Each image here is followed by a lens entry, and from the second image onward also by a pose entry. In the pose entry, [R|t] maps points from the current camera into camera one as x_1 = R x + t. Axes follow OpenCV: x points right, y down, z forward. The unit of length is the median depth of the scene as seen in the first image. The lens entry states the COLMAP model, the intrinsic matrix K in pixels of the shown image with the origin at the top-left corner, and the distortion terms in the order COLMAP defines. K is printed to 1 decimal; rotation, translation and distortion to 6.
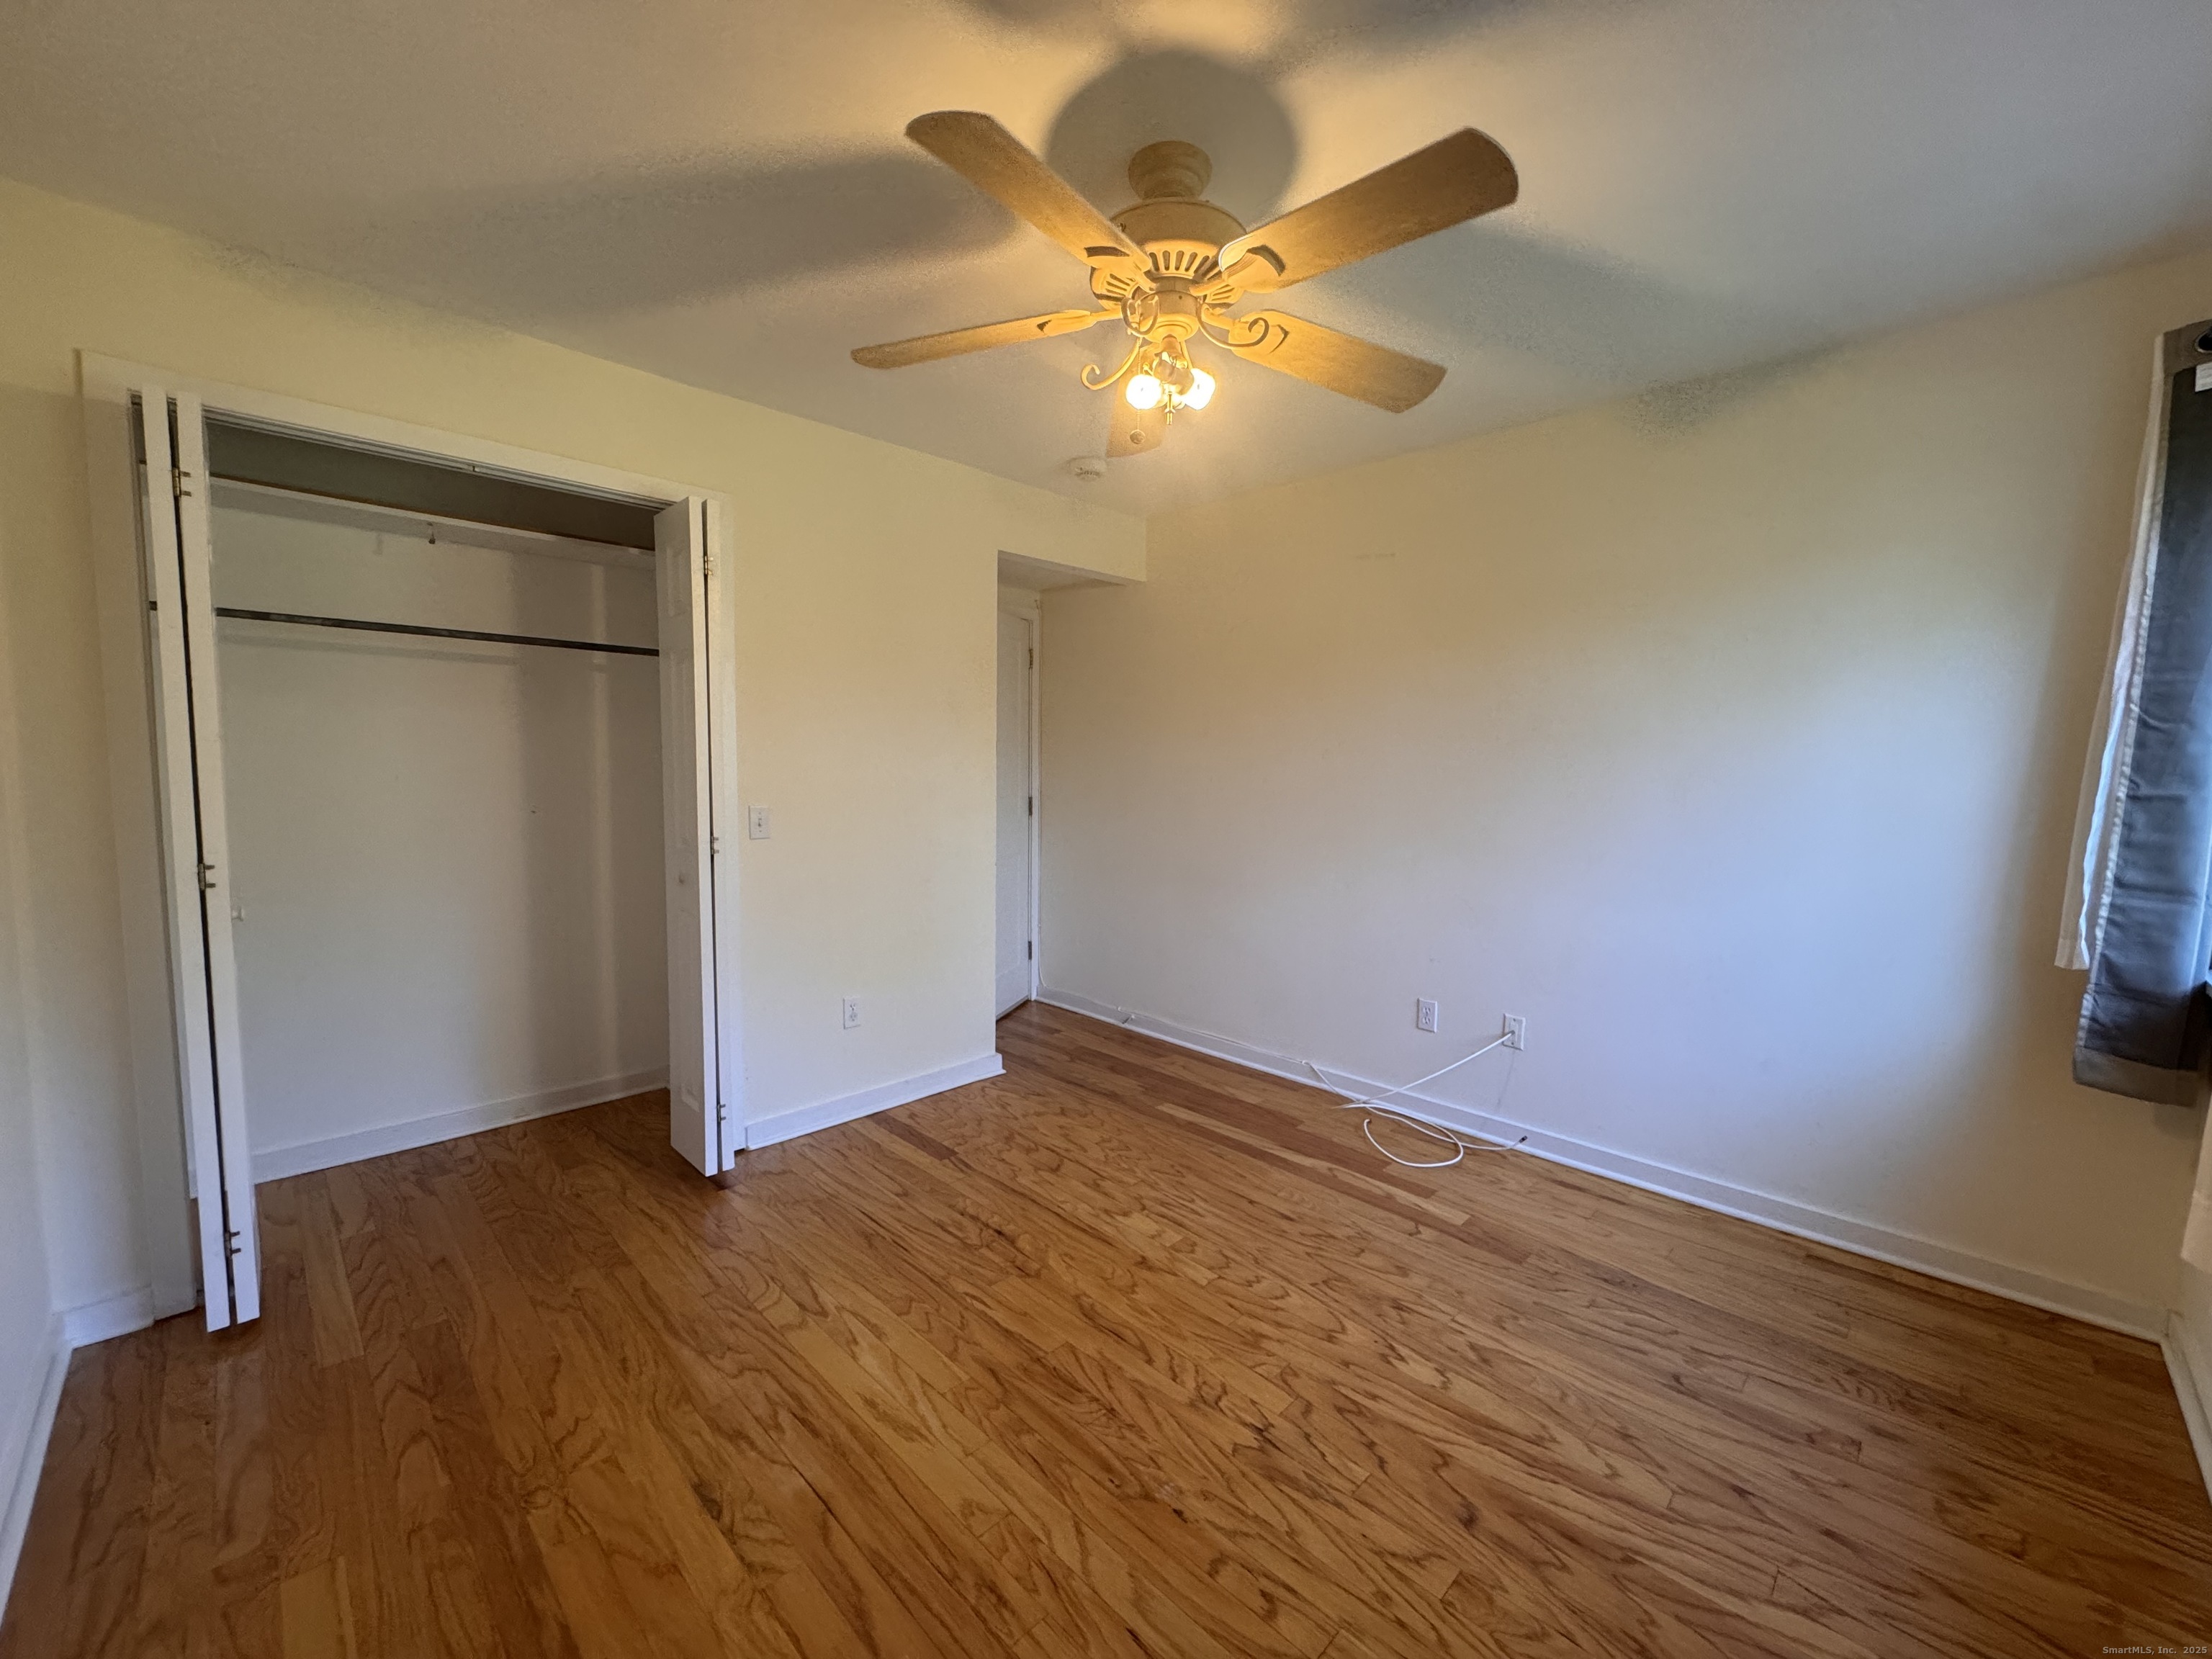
lens RADIAL K [[876.6, 0, 1107.9], [0, 876.6, 837.1], [0, 0, 1]] dist [-0.001948, 0.000278]
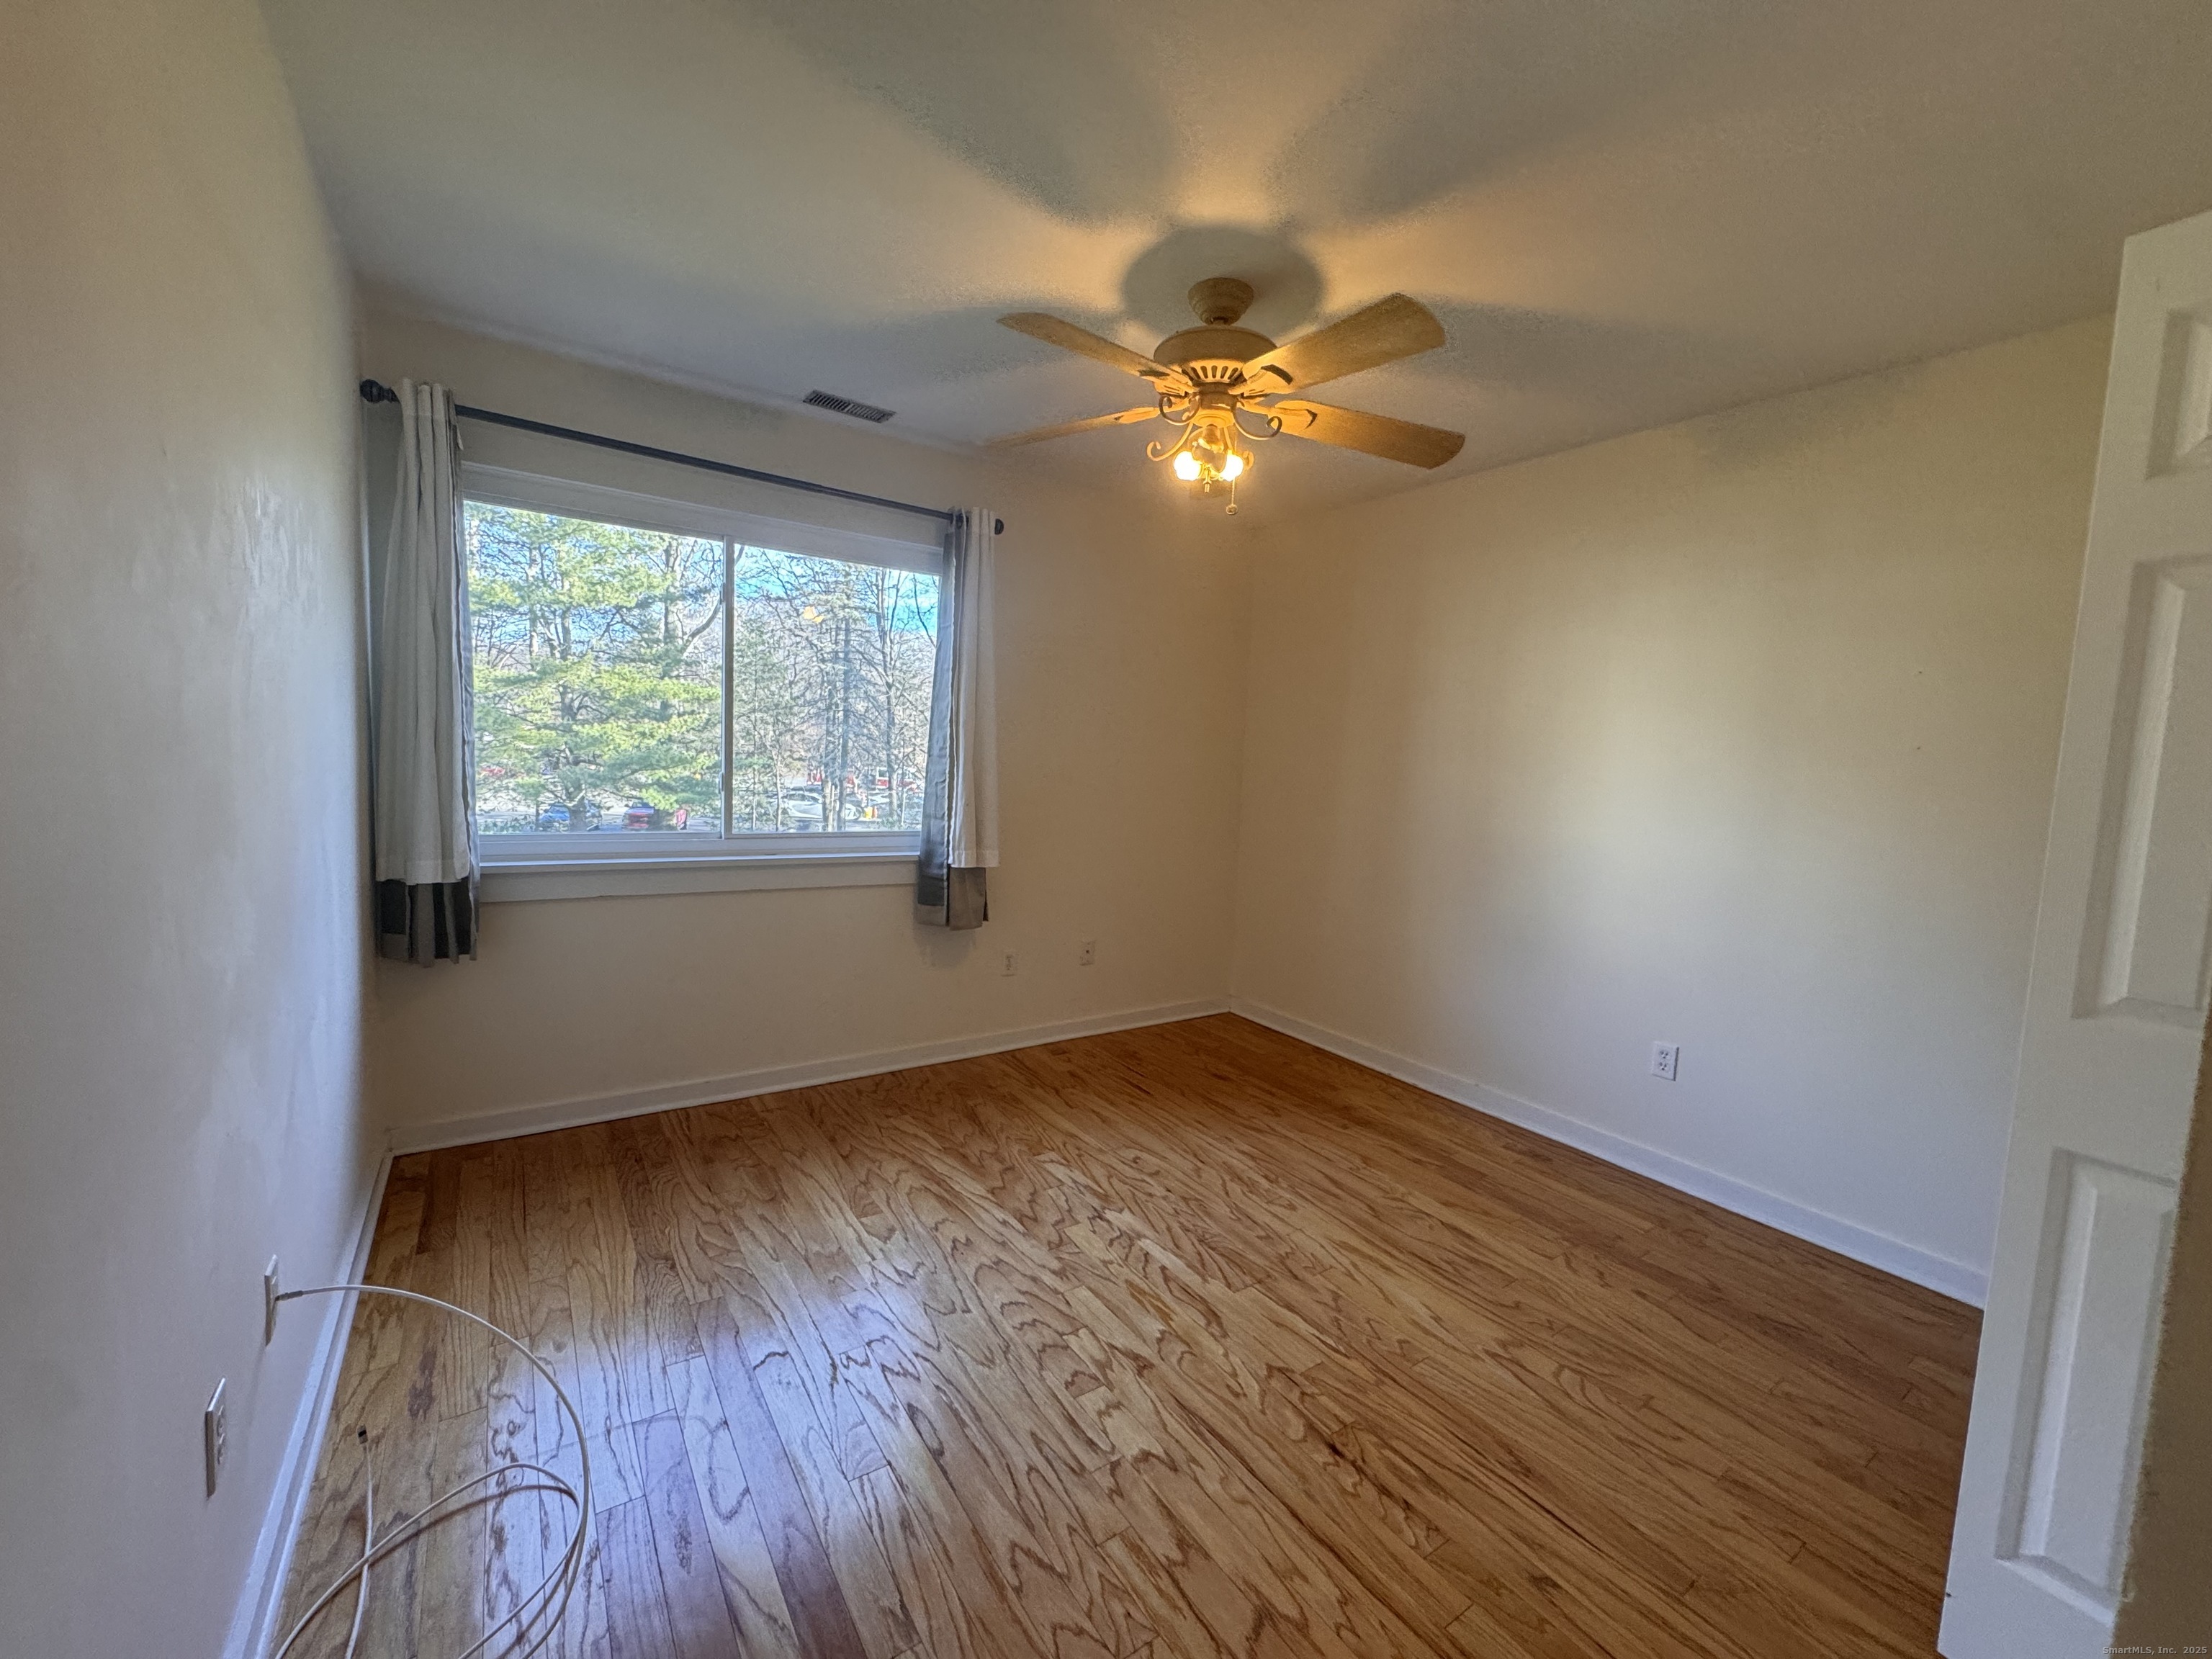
lens RADIAL K [[876.6, 0, 1106.6], [0, 876.6, 828.5], [0, 0, 1]] dist [-0.001948, 0.000278]
pose [[-0.981261, -0.074070, 0.177877, -0.041904], [-0.043646, 0.984610, 0.169229, -0.176104], [-0.187674, 0.158295, -0.969392, 2.022019]]
